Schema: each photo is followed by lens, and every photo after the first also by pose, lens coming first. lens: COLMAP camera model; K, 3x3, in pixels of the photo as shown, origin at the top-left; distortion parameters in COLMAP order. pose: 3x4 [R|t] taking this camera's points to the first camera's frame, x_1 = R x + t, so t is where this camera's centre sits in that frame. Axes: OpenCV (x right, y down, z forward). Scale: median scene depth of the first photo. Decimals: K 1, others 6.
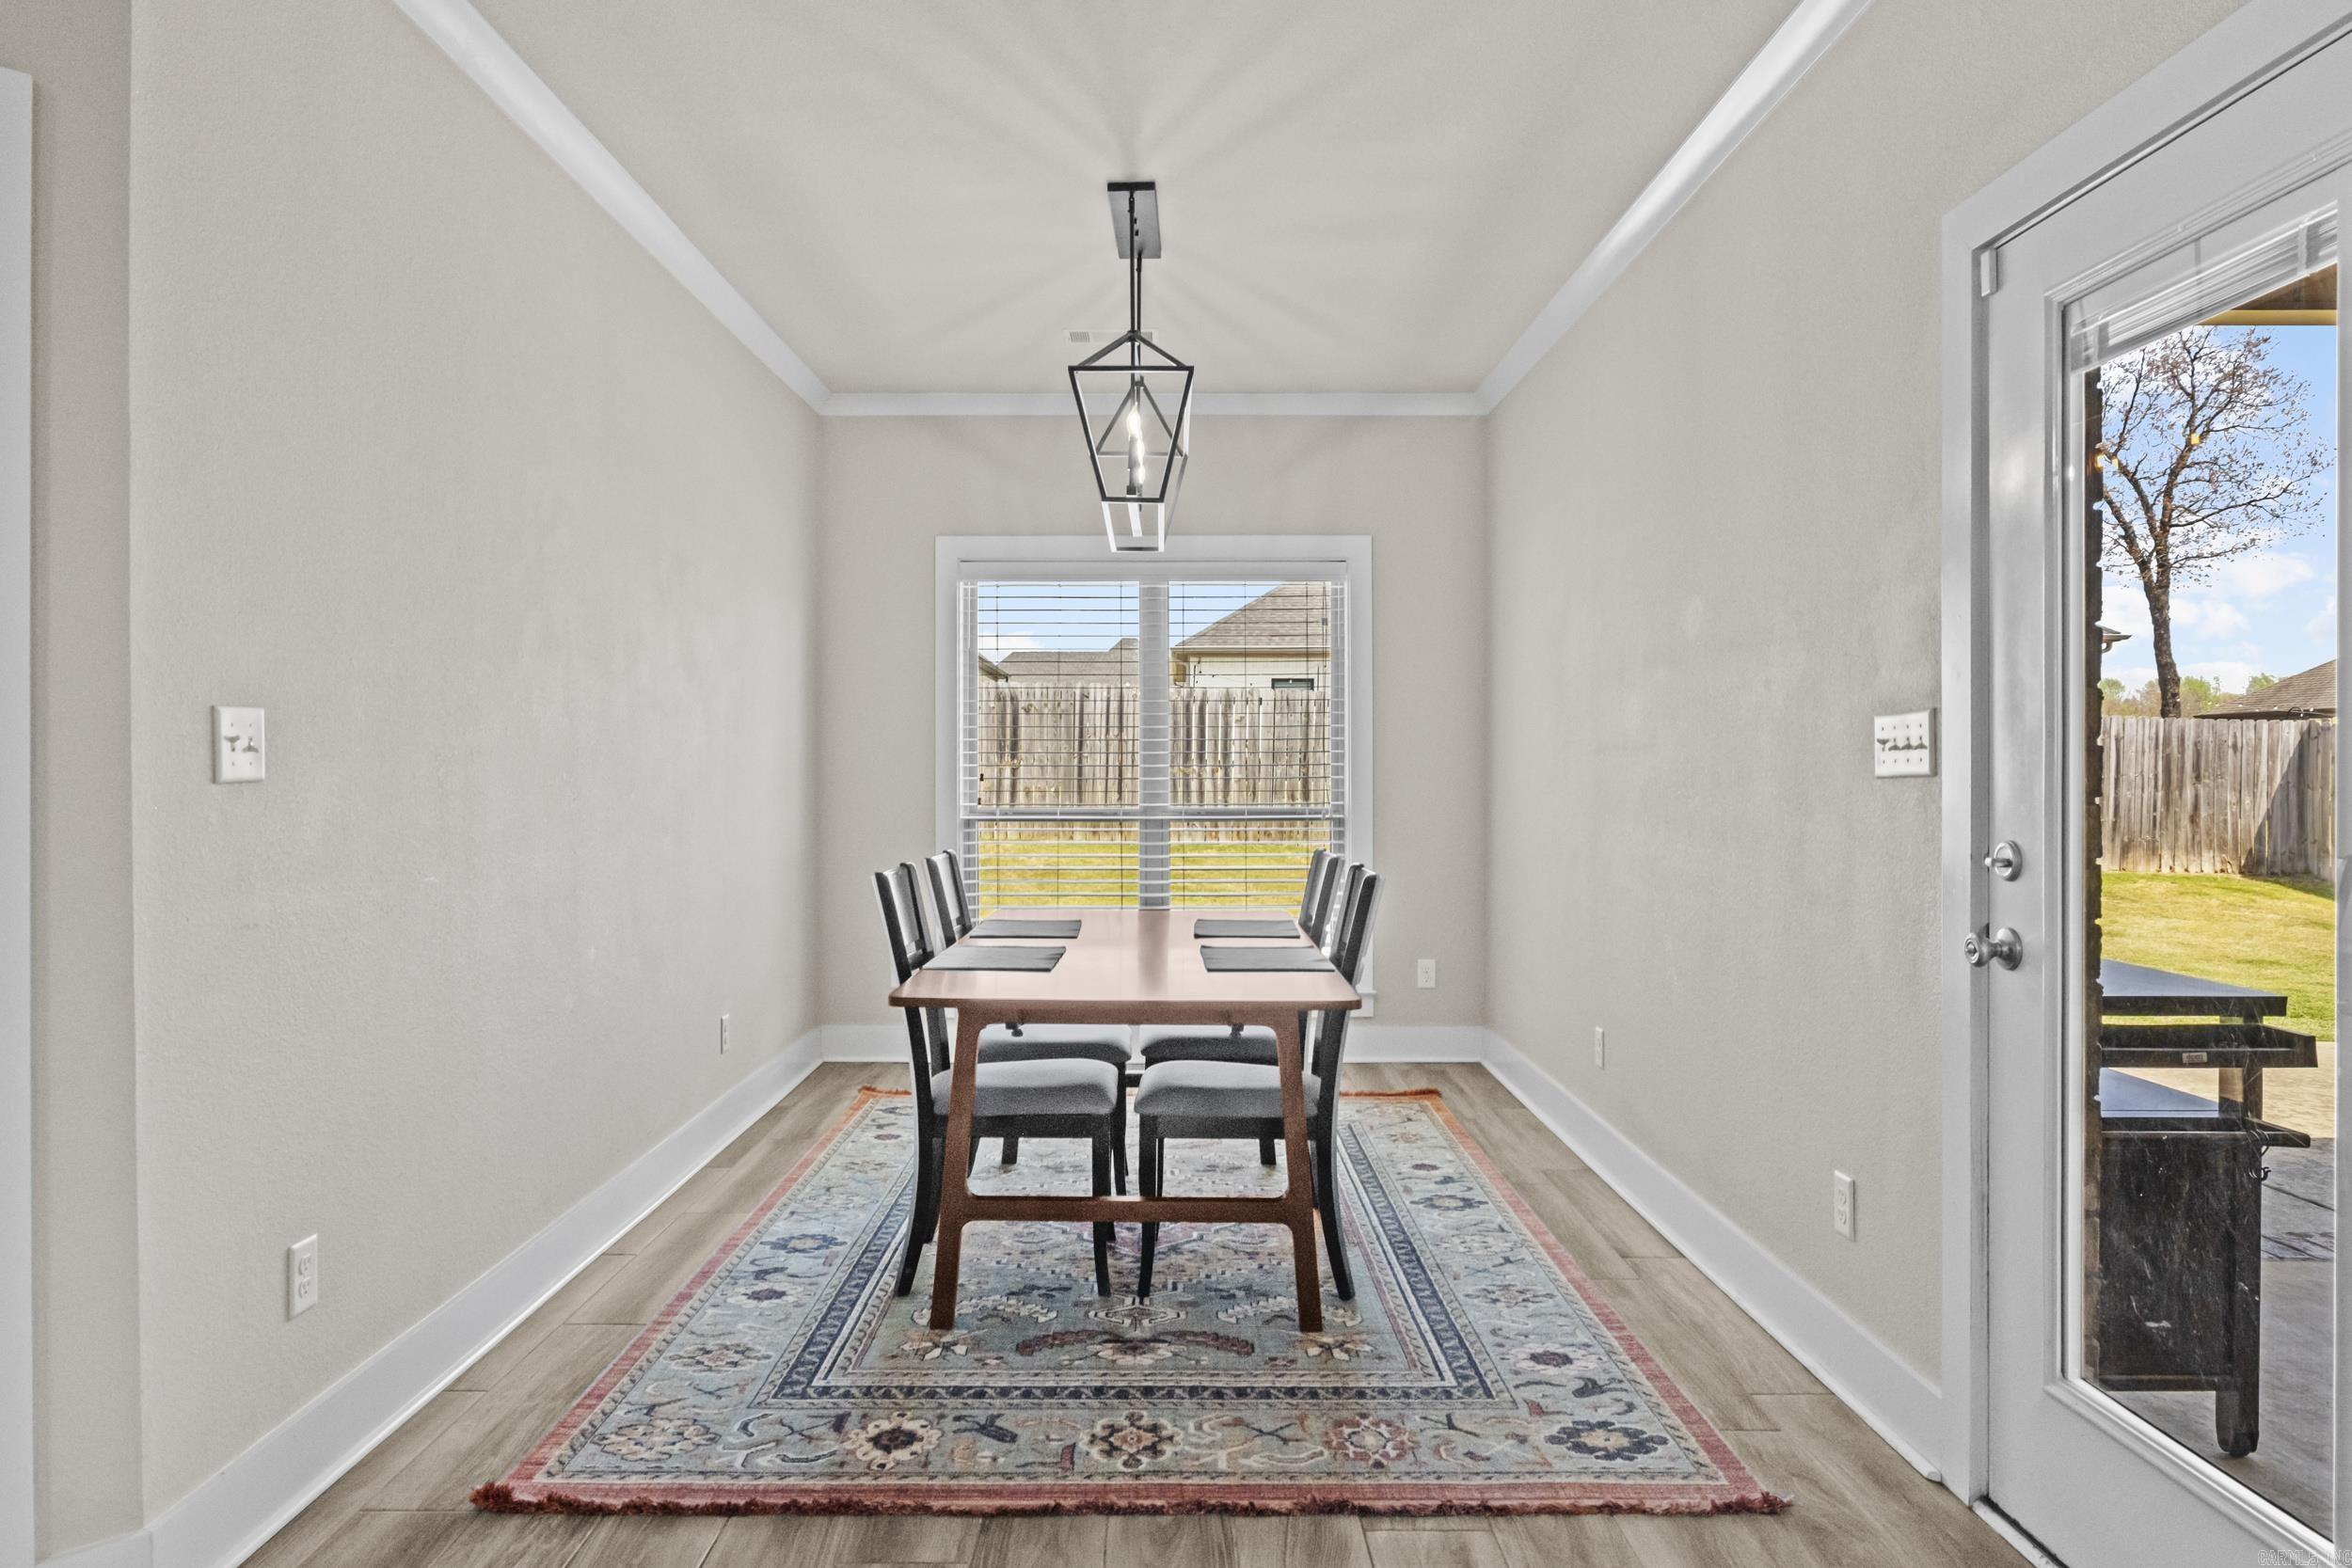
lens RADIAL K [[1468.1, 0, 1159.7], [0, 1468.1, 775.4], [0, 0, 1]] dist [0.004234, 0.003524]
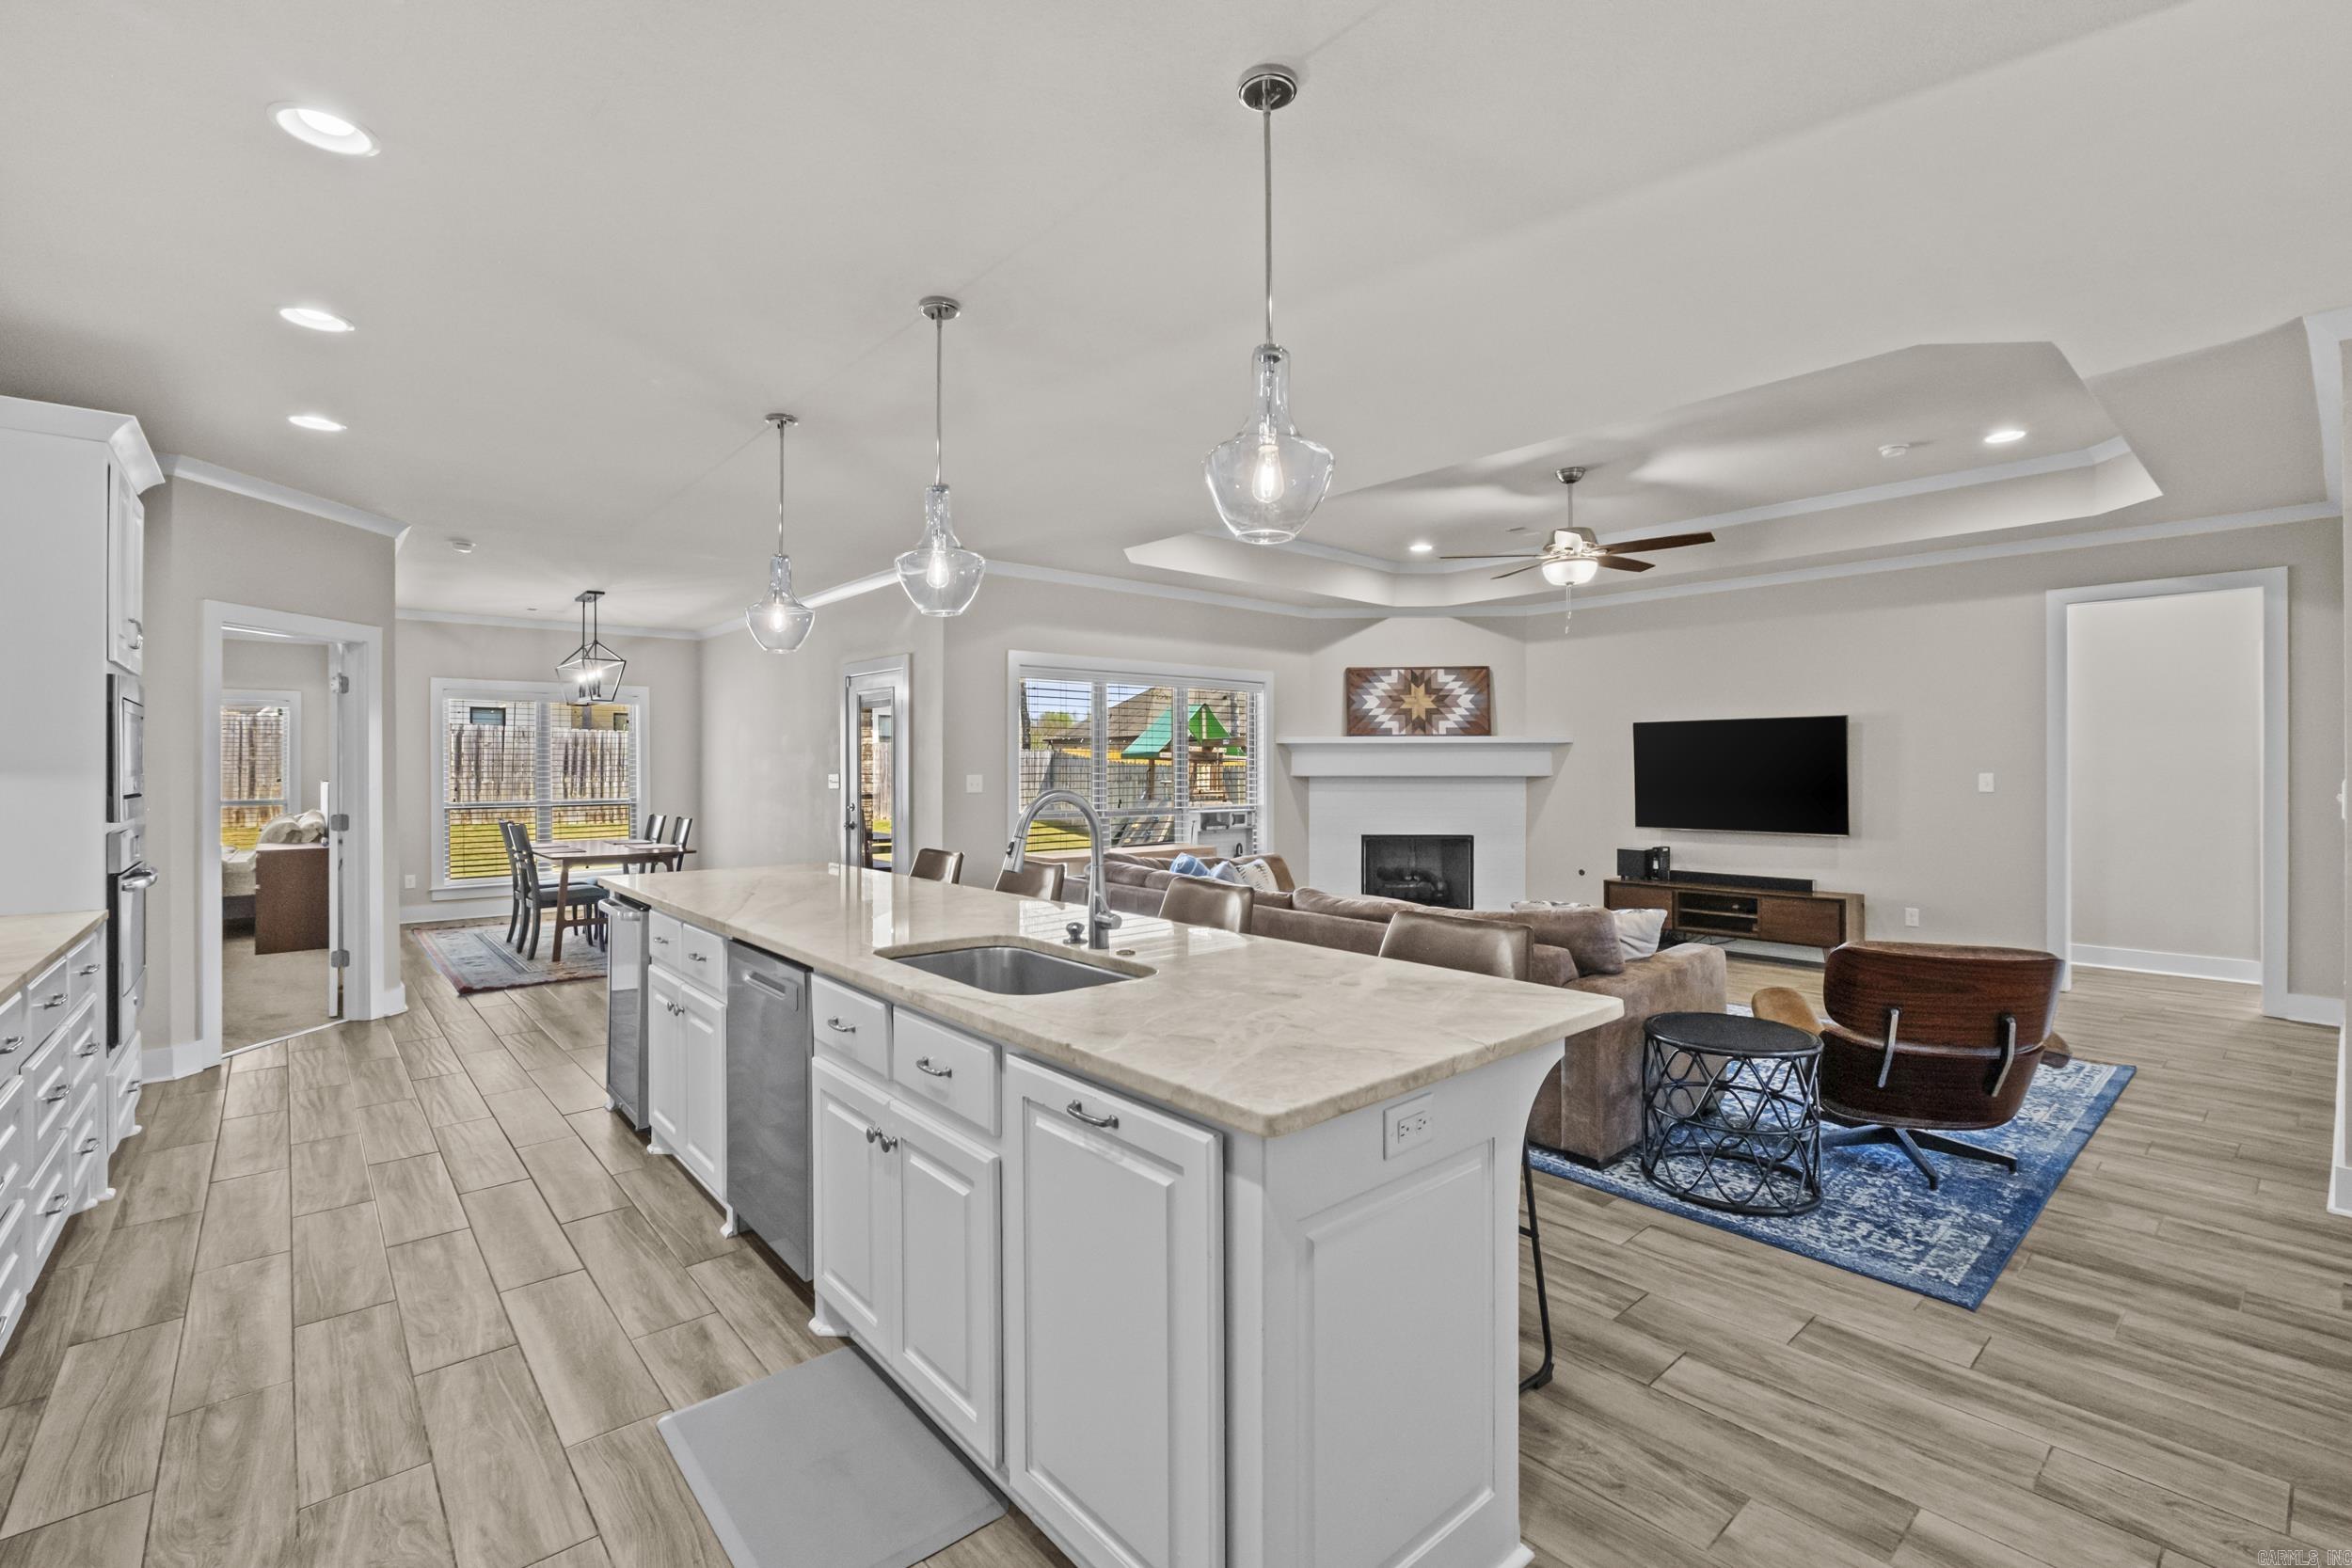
lens RADIAL K [[1025.2, 0, 1164.5], [0, 1025.2, 765.8], [0, 0, 1]] dist [-0.000315, -0.000067]
pose [[0.756876, -0.002722, 0.653553, -0.105781], [0.005435, 0.999983, -0.002130, -0.008009], [-0.653536, 0.005164, 0.756878, -0.277738]]
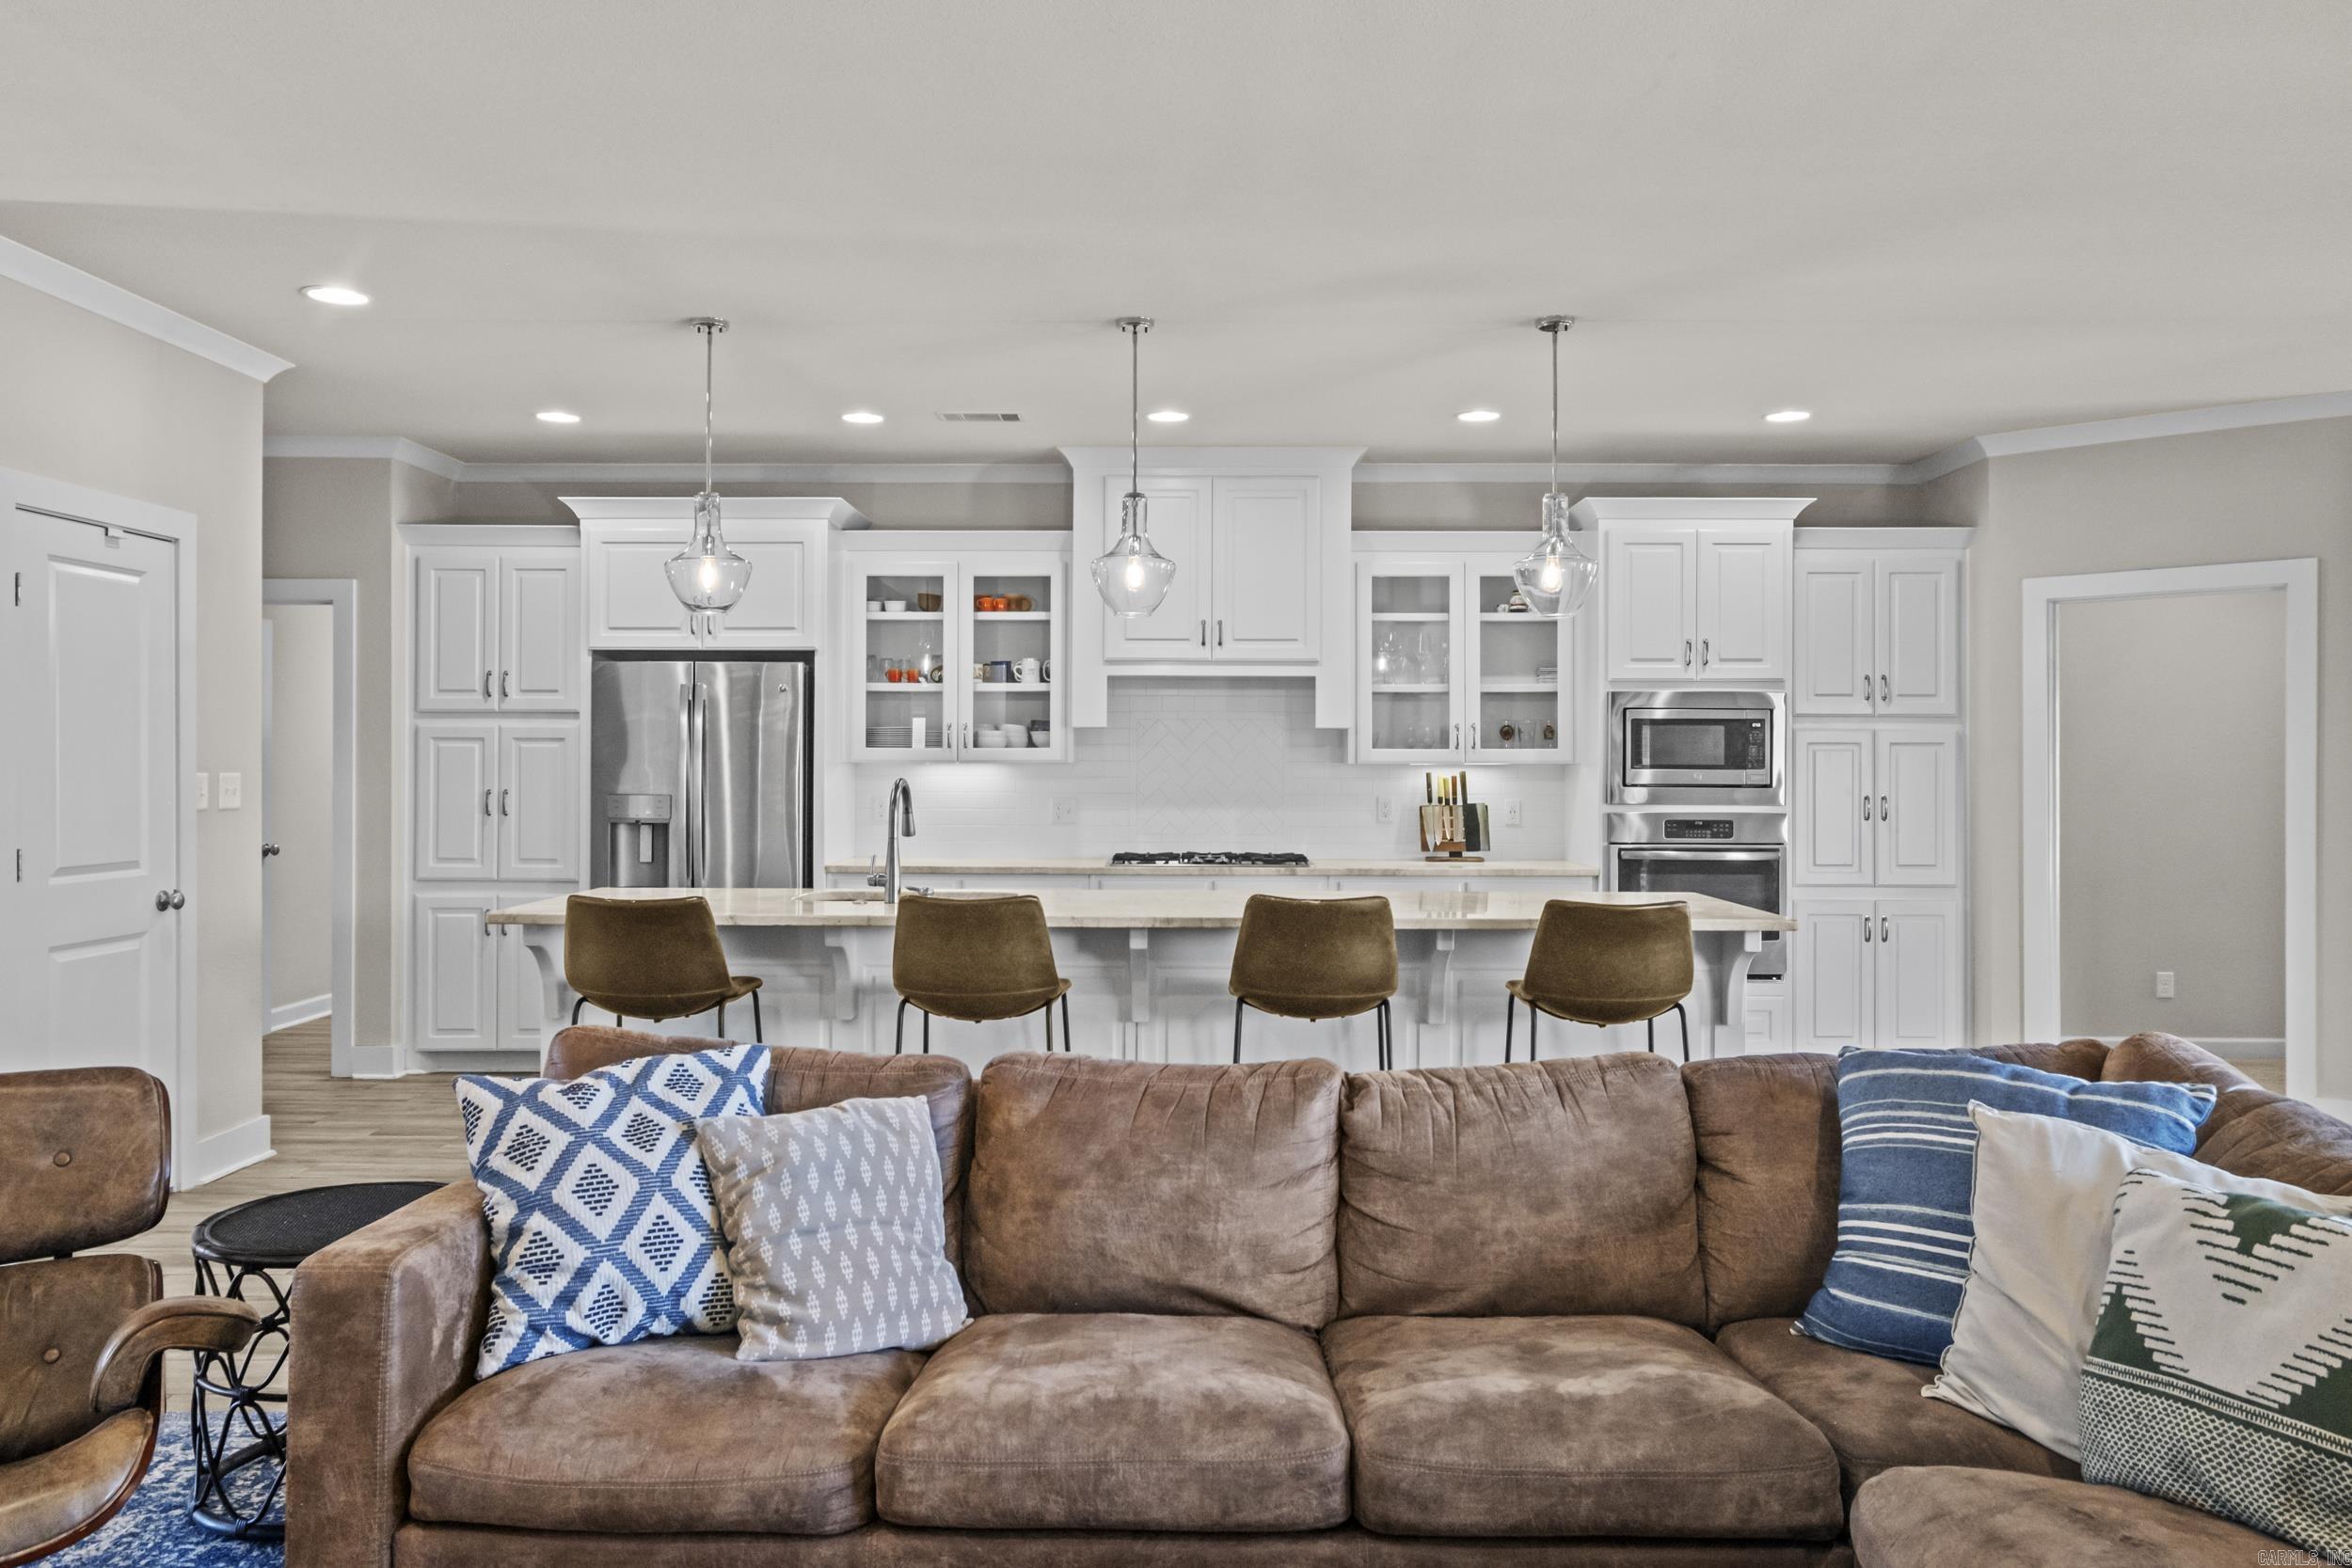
lens RADIAL K [[1678.8, 0, 1175.3], [0, 1678.8, 764.3], [0, 0, 1]] dist [0.000471, 0.006300]
pose [[-0.006191, -0.000236, -0.999981, 0.259931], [-0.006999, 0.999975, -0.000193, -0.007806], [0.999956, 0.006998, -0.006192, -0.120744]]
